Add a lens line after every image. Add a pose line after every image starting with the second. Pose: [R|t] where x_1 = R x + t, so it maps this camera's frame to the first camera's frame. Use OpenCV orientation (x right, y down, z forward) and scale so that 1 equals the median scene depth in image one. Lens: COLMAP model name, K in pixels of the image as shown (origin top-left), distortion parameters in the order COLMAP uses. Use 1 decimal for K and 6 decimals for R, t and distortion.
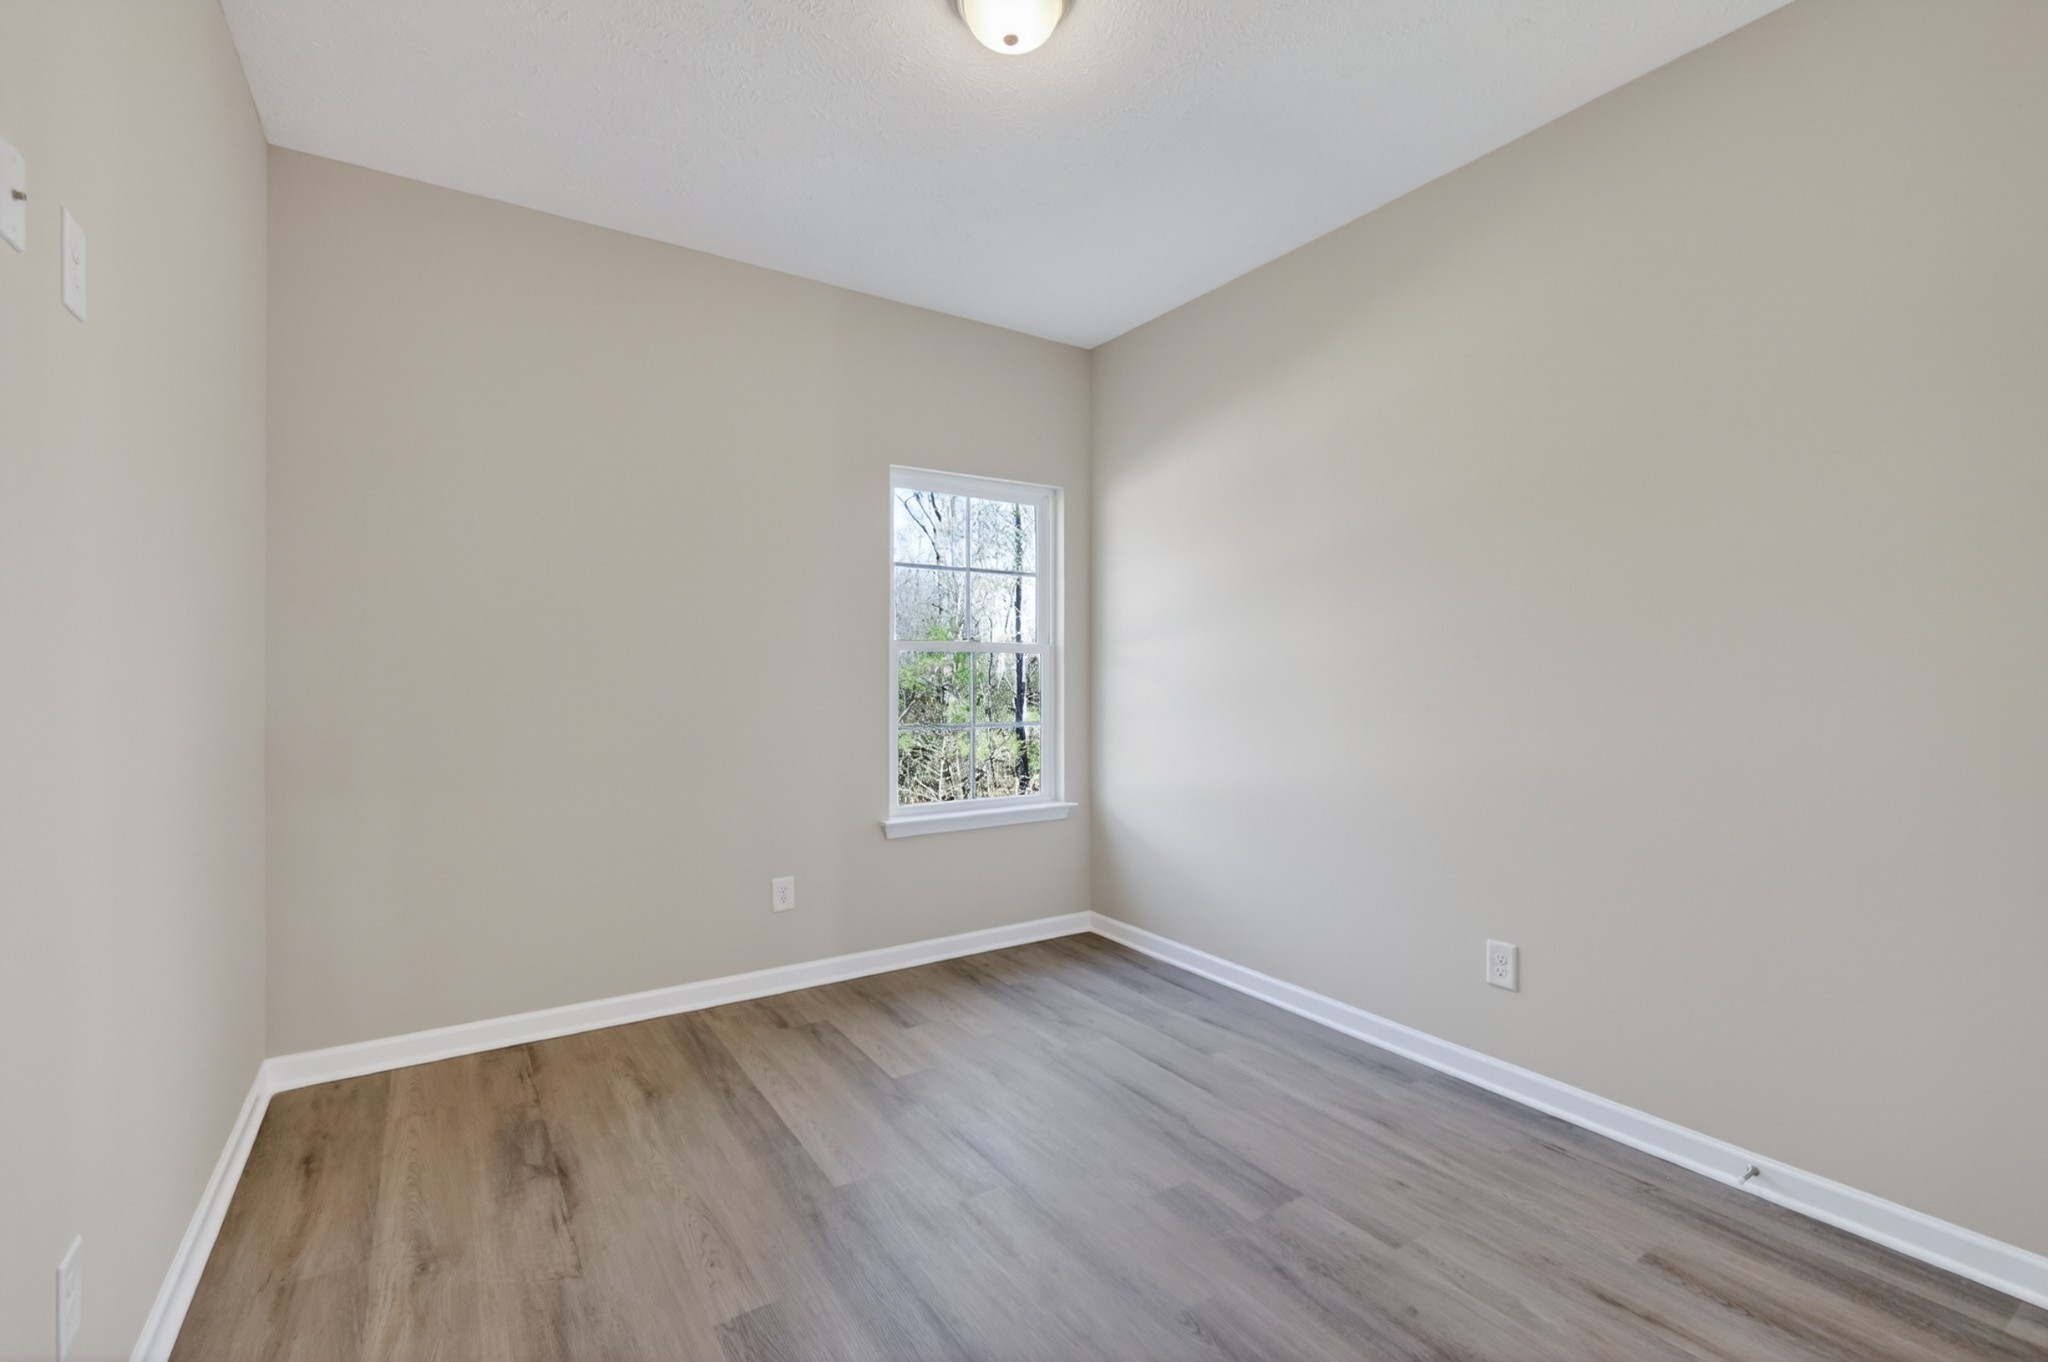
lens RADIAL K [[894.0, 0, 1024.3], [0, 894.0, 676.4], [0, 0, 1]] dist [0.001533, 0.000028]
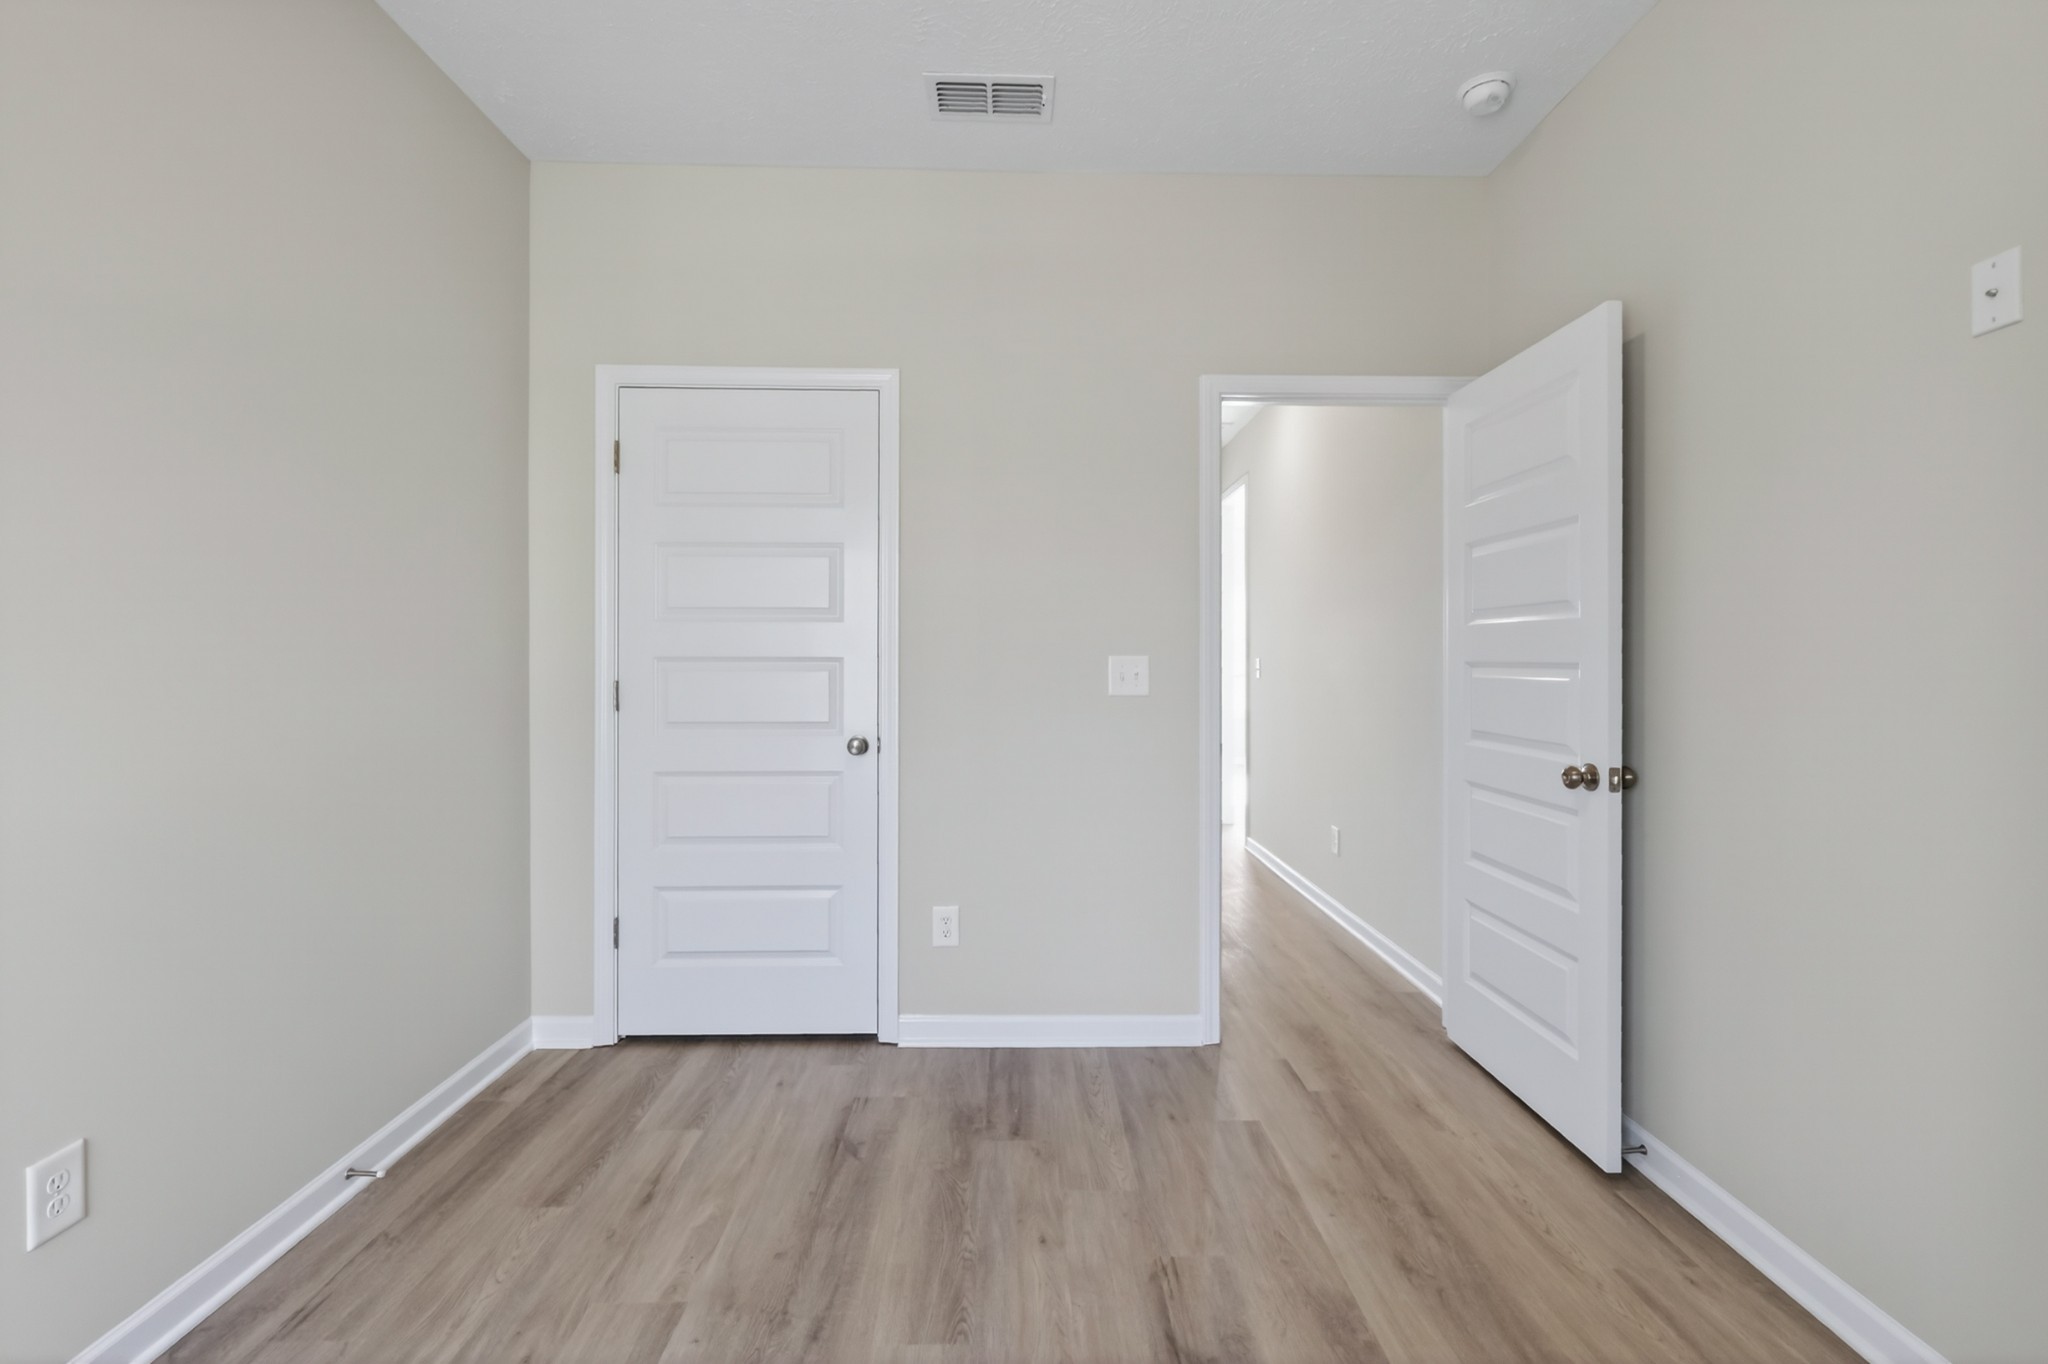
lens RADIAL K [[894.0, 0, 1027.6], [0, 894.0, 672.7], [0, 0, 1]] dist [0.001533, 0.000028]
pose [[-0.847242, -0.004273, 0.531190, -0.341476], [0.003743, 0.999895, 0.014013, 0.004901], [-0.531194, 0.013860, -0.847137, 1.575400]]
